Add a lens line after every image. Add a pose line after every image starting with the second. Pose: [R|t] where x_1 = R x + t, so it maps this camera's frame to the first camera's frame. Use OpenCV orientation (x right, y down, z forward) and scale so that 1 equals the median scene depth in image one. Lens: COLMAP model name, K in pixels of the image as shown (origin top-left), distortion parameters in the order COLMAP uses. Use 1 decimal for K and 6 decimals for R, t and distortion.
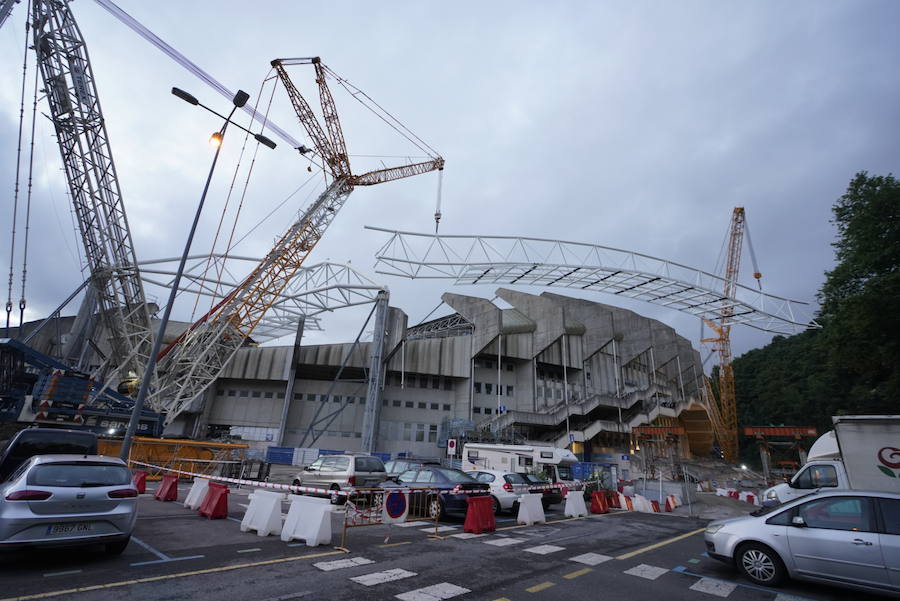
lens RADIAL K [[402.9, 0, 447.0], [0, 402.9, 300.4], [0, 0, 1]] dist [-0.006248, 0.004041]
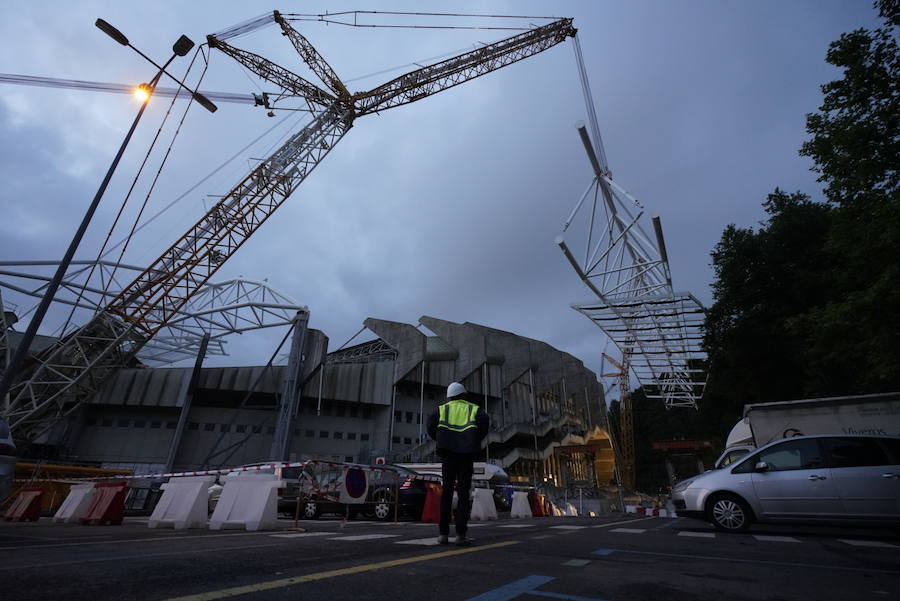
lens RADIAL K [[402.9, 0, 446.5], [0, 402.9, 297.4], [0, 0, 1]] dist [-0.006248, 0.004041]
pose [[0.978828, 0.052134, 0.197932, -0.017638], [-0.033177, 0.994642, -0.097912, 0.026347], [-0.201976, 0.089272, 0.975313, 0.011236]]
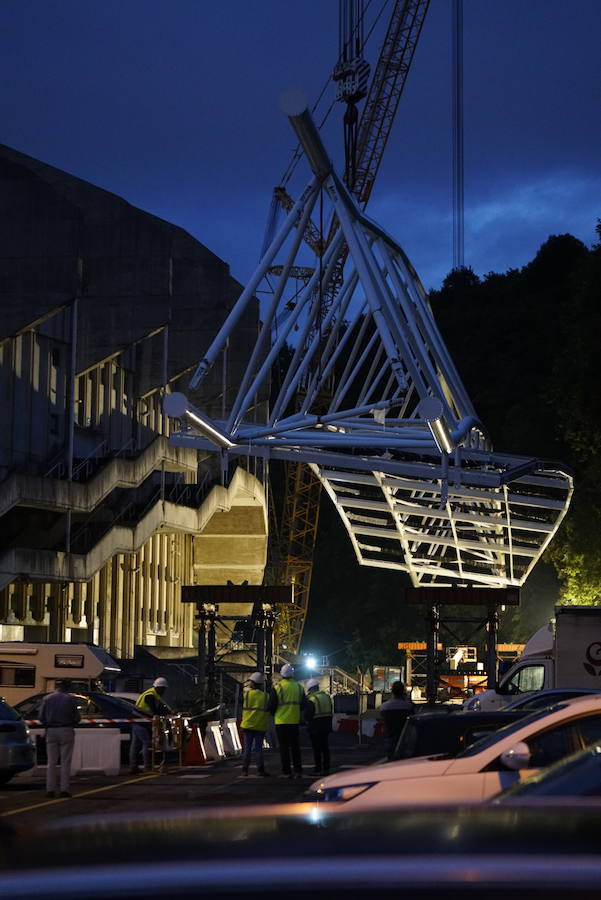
lens RADIAL K [[1818.8, 0, 301.8], [0, 1818.8, 354.8], [0, 0, 1]] dist [-0.041348, 0.000000]
pose [[0.814781, 0.055640, 0.577092, -0.307844], [-0.176163, 0.972082, 0.154996, -0.131840], [-0.552357, -0.227950, 0.801836, -0.295555]]
